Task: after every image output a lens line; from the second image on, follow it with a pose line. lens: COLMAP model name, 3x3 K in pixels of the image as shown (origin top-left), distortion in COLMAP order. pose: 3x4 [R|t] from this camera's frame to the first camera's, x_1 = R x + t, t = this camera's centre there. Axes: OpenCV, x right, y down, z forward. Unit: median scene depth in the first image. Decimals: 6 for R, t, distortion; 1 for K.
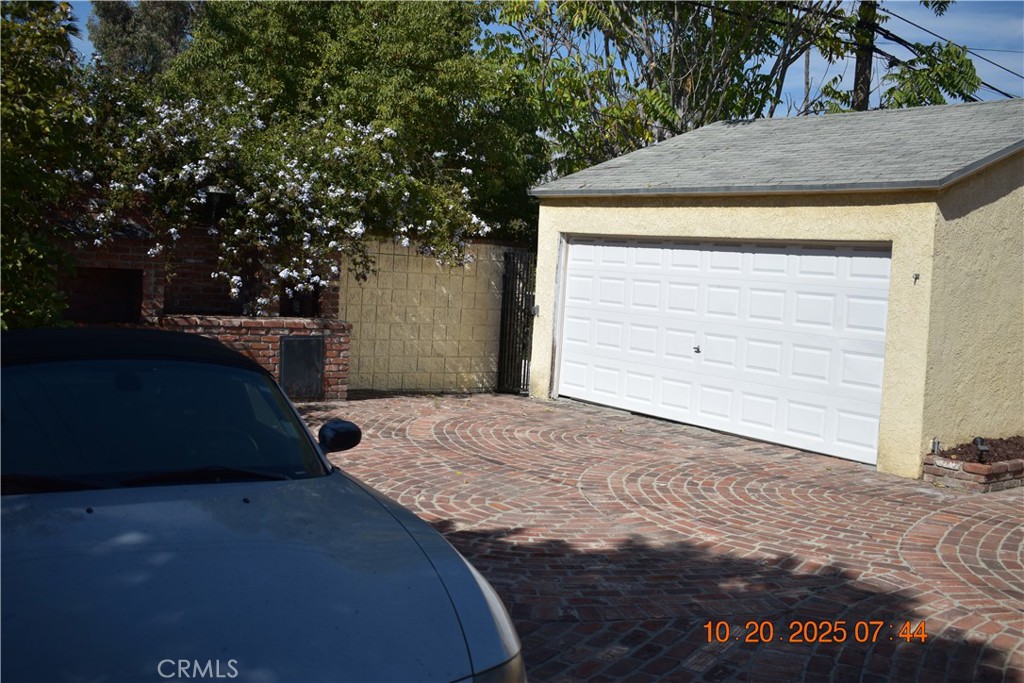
lens RADIAL K [[1081.2, 0, 511.2], [0, 1081.2, 339.6], [0, 0, 1]] dist [-0.068923, 0.000000]
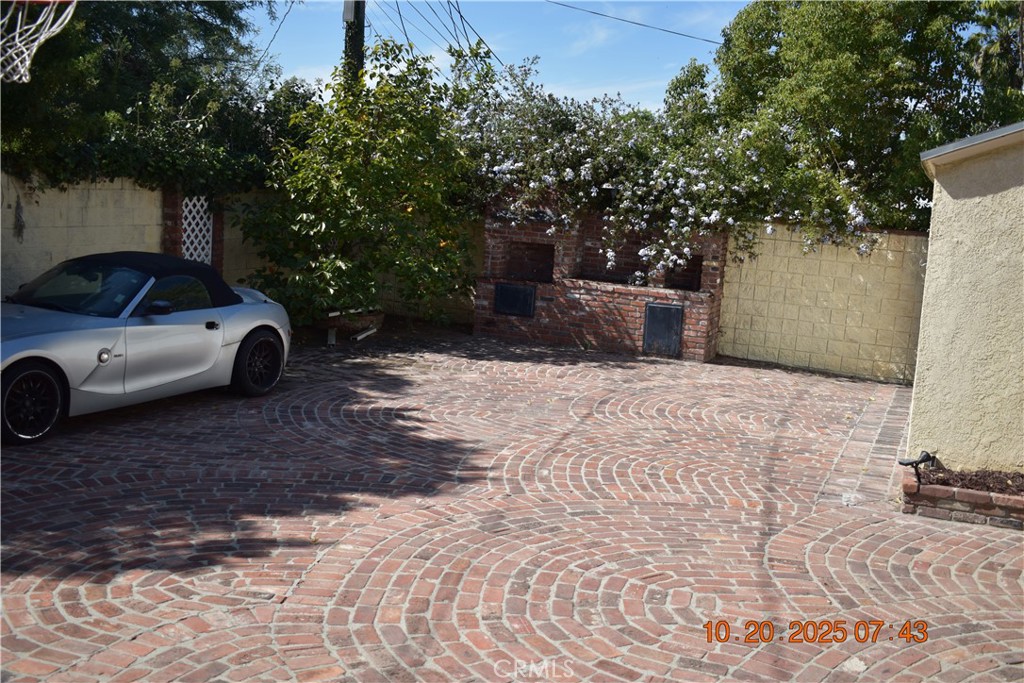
lens RADIAL K [[1081.2, 0, 510.3], [0, 1081.2, 343.0], [0, 0, 1]] dist [-0.068923, 0.000000]
pose [[0.529094, 0.095504, -0.843172, 0.749676], [-0.098560, 0.993838, 0.050722, -0.004031], [0.842820, 0.056266, 0.535247, 0.196532]]
